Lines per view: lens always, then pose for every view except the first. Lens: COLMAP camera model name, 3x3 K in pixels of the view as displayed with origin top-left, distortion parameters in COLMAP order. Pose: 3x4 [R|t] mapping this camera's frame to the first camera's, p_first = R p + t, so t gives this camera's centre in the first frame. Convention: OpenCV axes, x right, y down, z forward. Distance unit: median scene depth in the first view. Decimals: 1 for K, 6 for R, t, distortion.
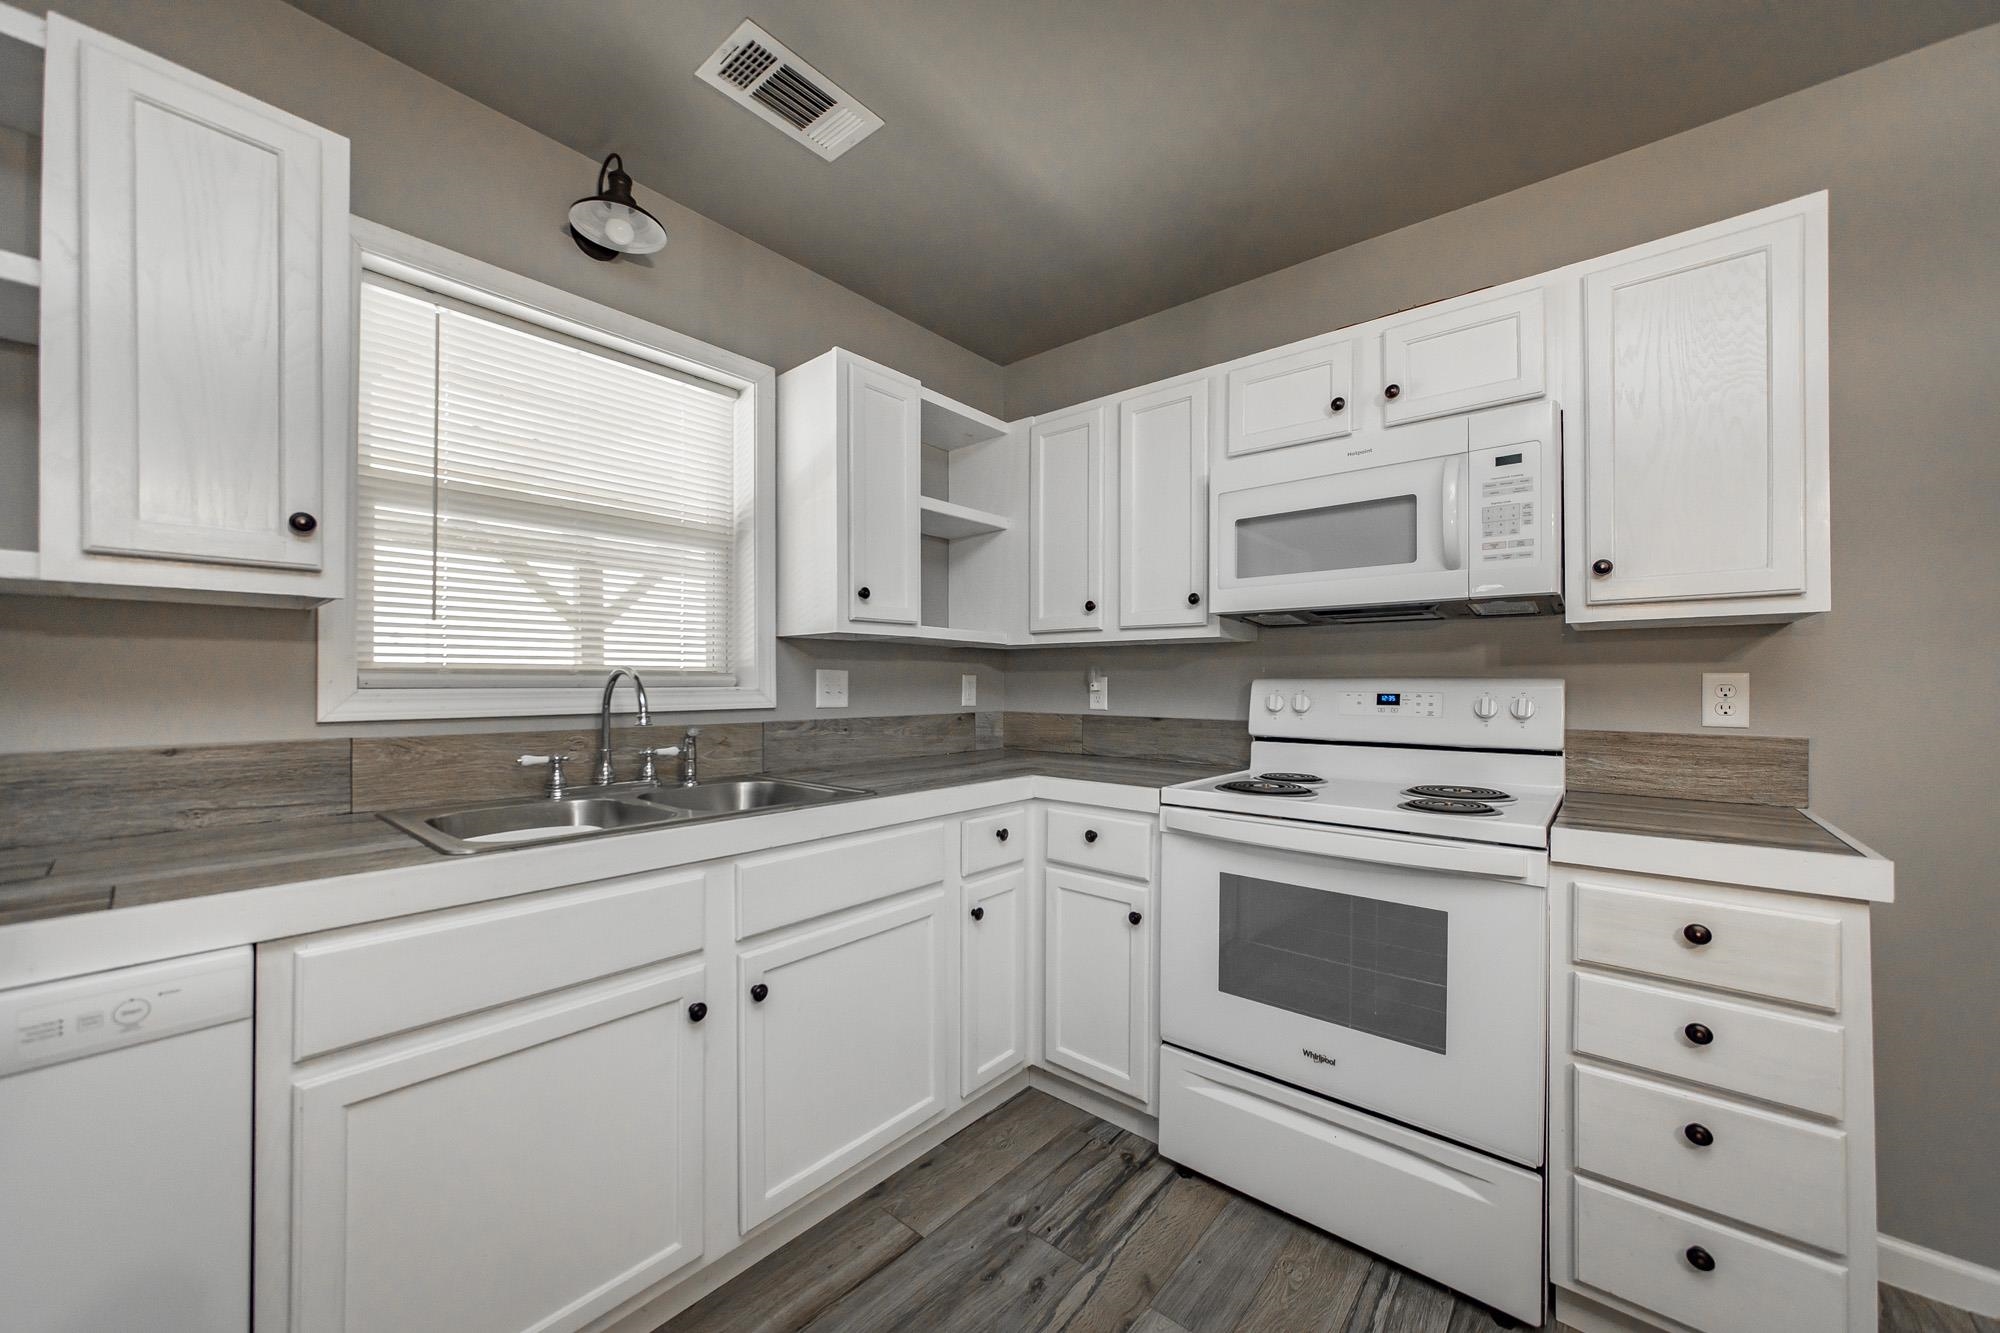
lens RADIAL K [[730.4, 0, 1009.9], [0, 730.4, 690.0], [0, 0, 1]] dist [-0.009952, 0.002681]
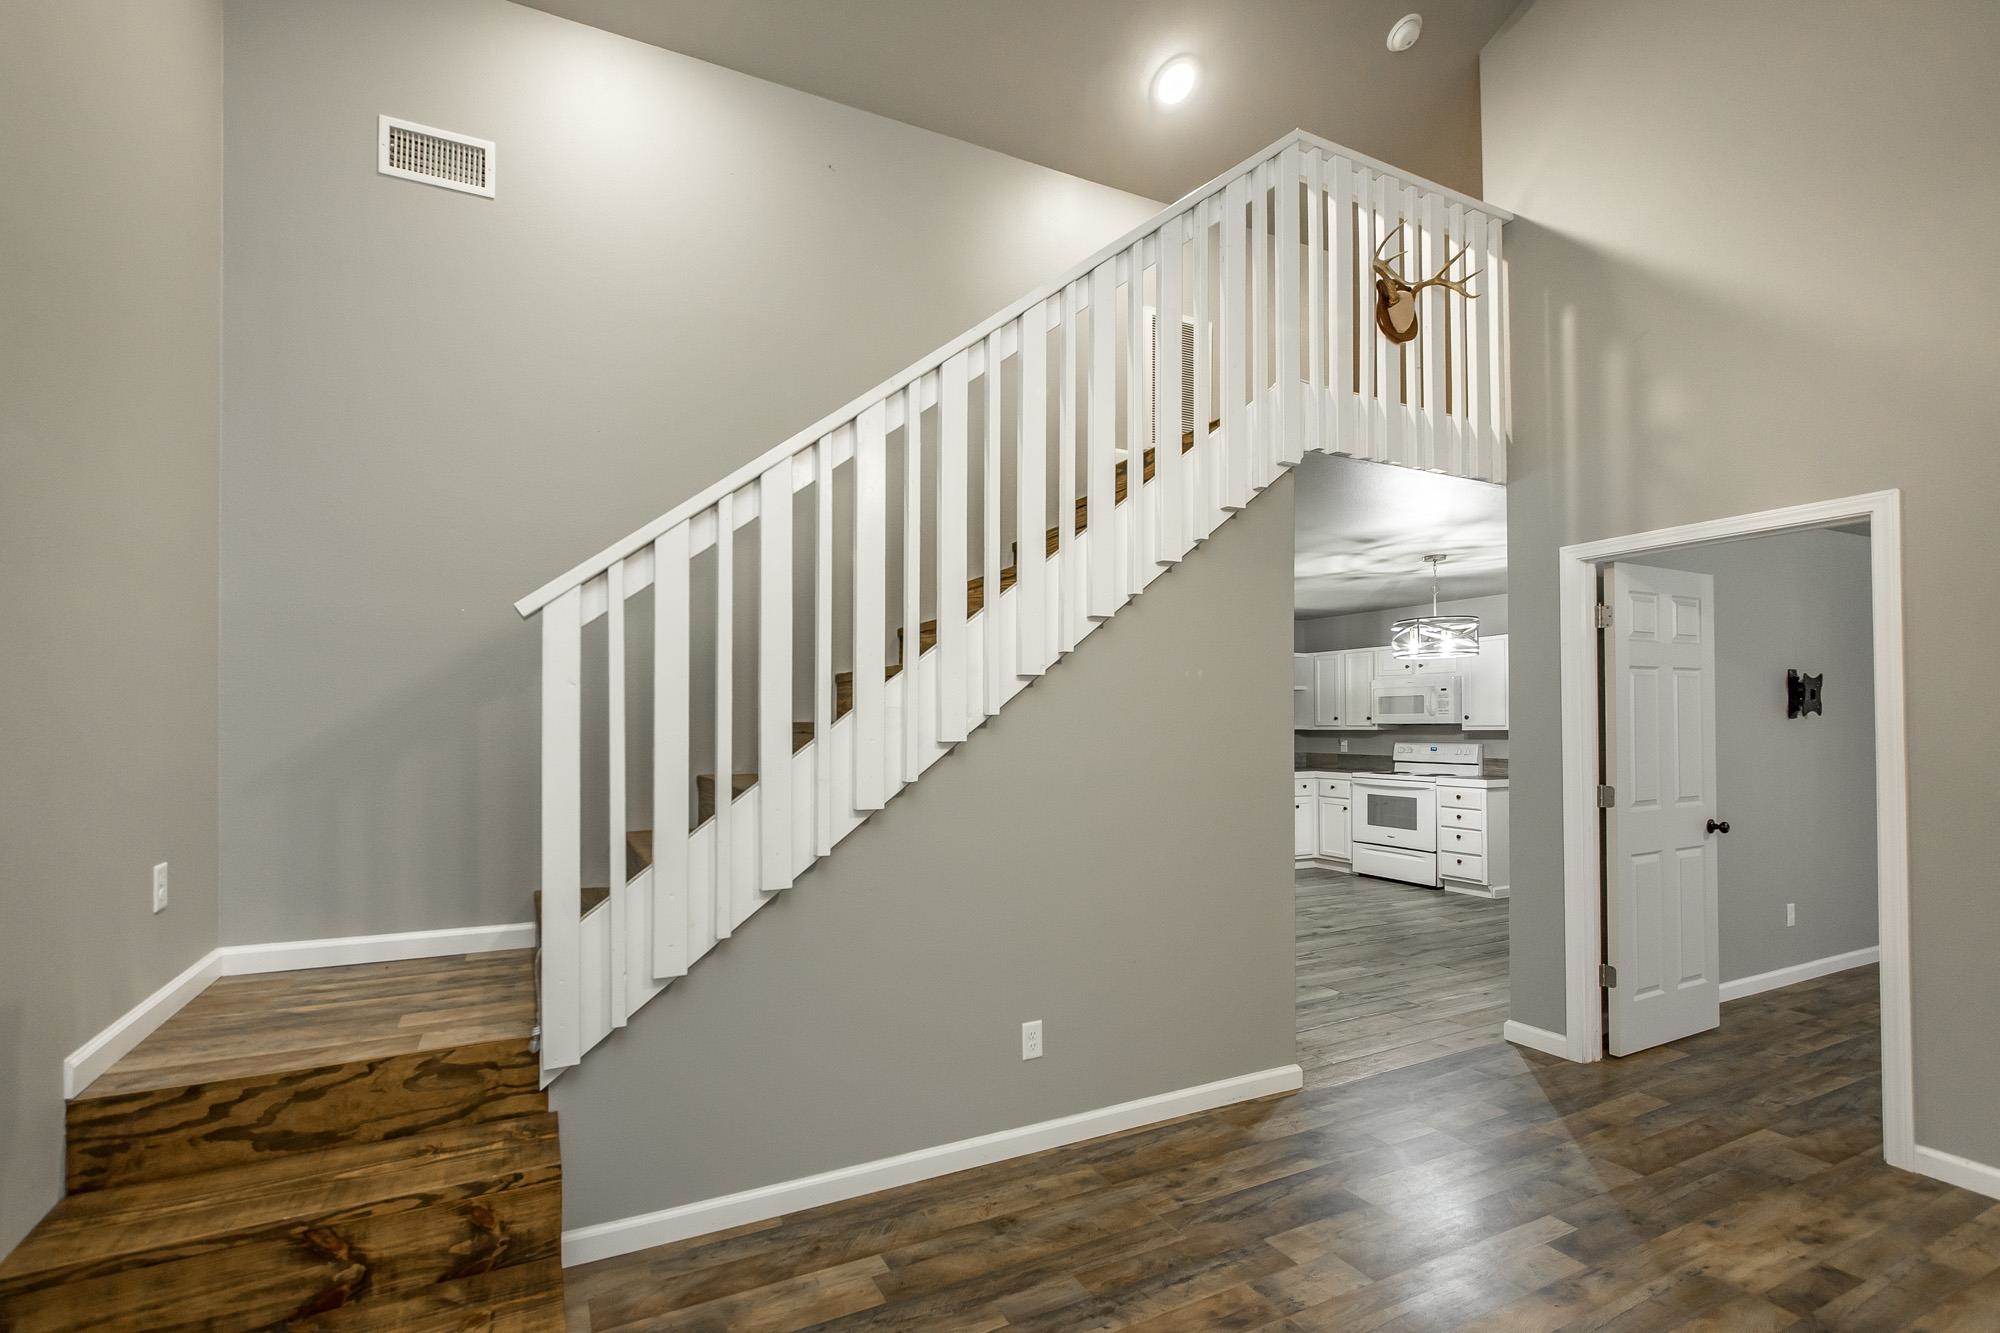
lens RADIAL K [[840.7, 0, 910.0], [0, 840.7, 707.3], [0, 0, 1]] dist [0.007830, -0.000235]
pose [[0.895877, -0.016492, -0.443995, 0.101532], [0.002115, 0.999458, -0.032857, -0.061928], [0.444296, 0.028497, 0.895426, -3.834597]]
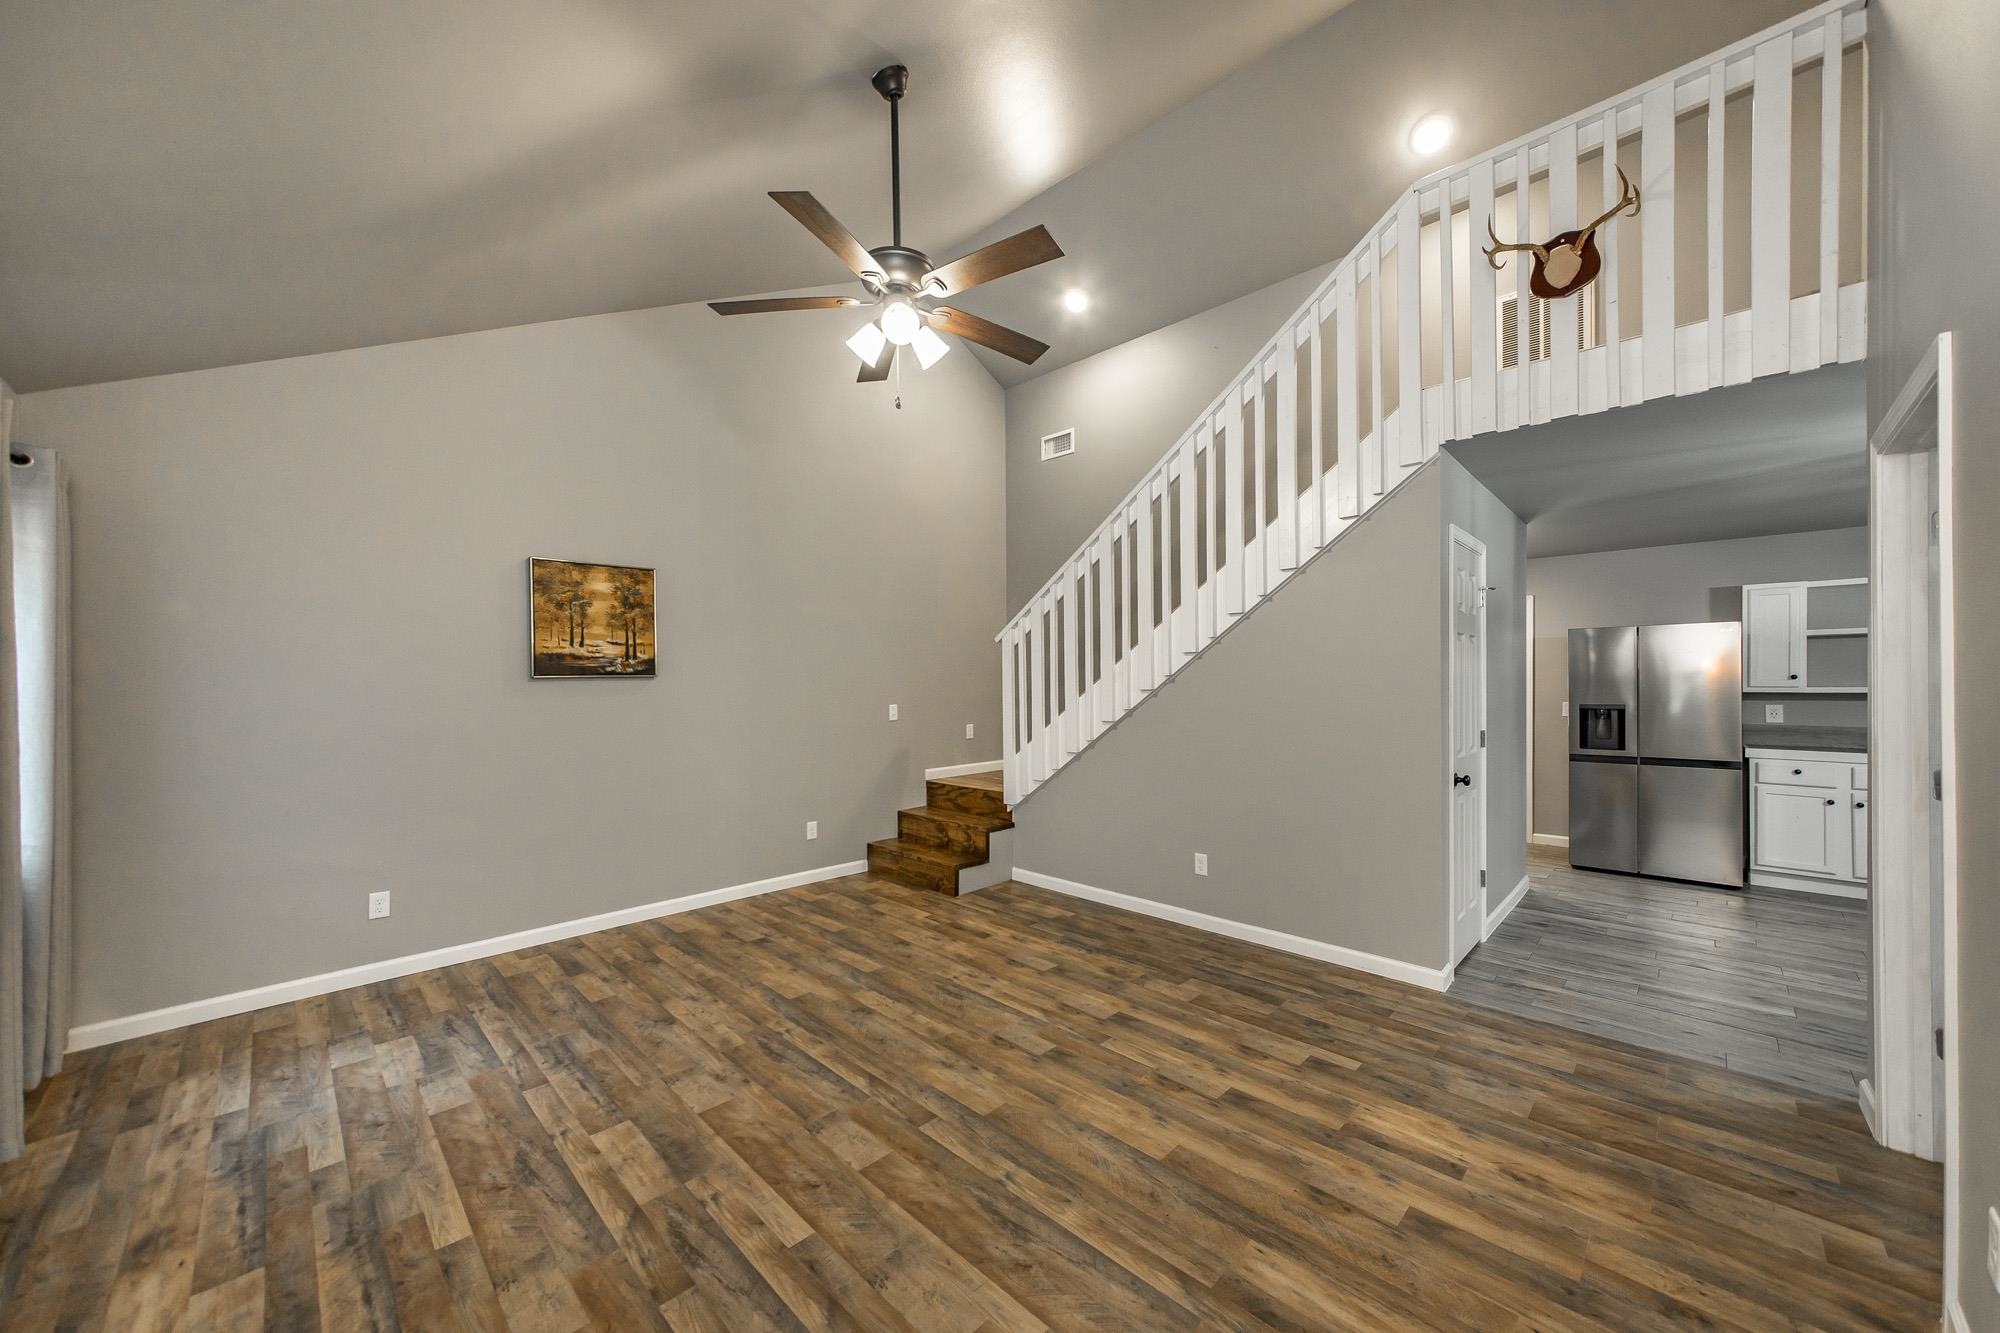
lens RADIAL K [[730.4, 0, 1005.9], [0, 730.4, 678.2], [0, 0, 1]] dist [-0.009952, 0.002681]
pose [[-0.071202, -0.004796, -0.997450, 1.940573], [-0.013465, 0.999902, -0.003847, -0.077509], [0.997371, 0.013156, -0.071260, -2.807221]]
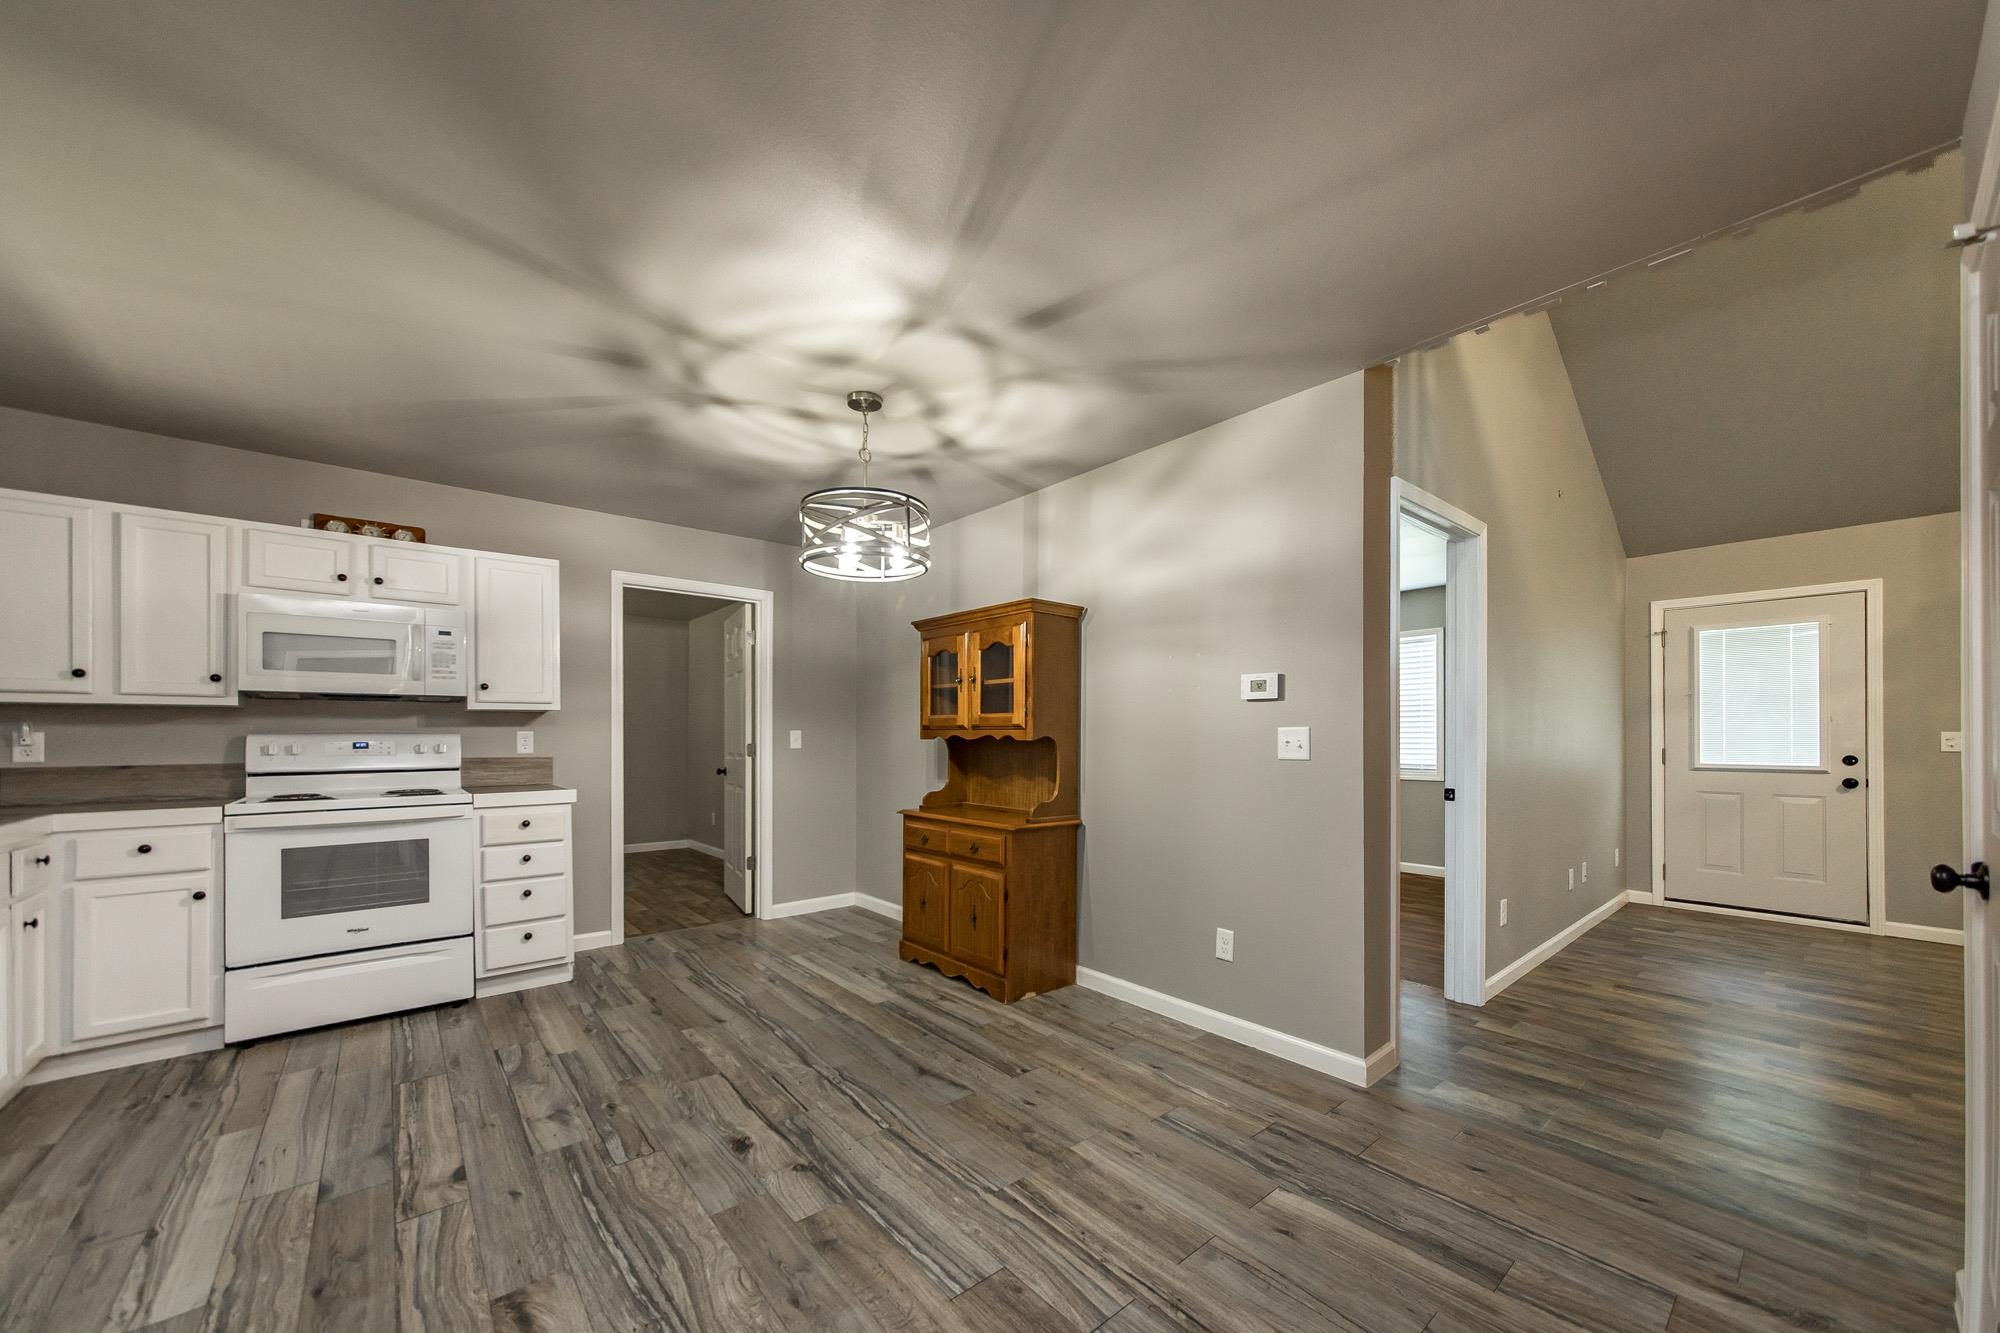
lens RADIAL K [[730.4, 0, 999.8], [0, 730.4, 731.7], [0, 0, 1]] dist [-0.009952, 0.002681]
pose [[0.174101, 0.001865, 0.984726, -1.007432], [0.012985, 0.999907, -0.004189, 0.007796], [-0.984642, 0.013516, 0.174061, -0.873490]]
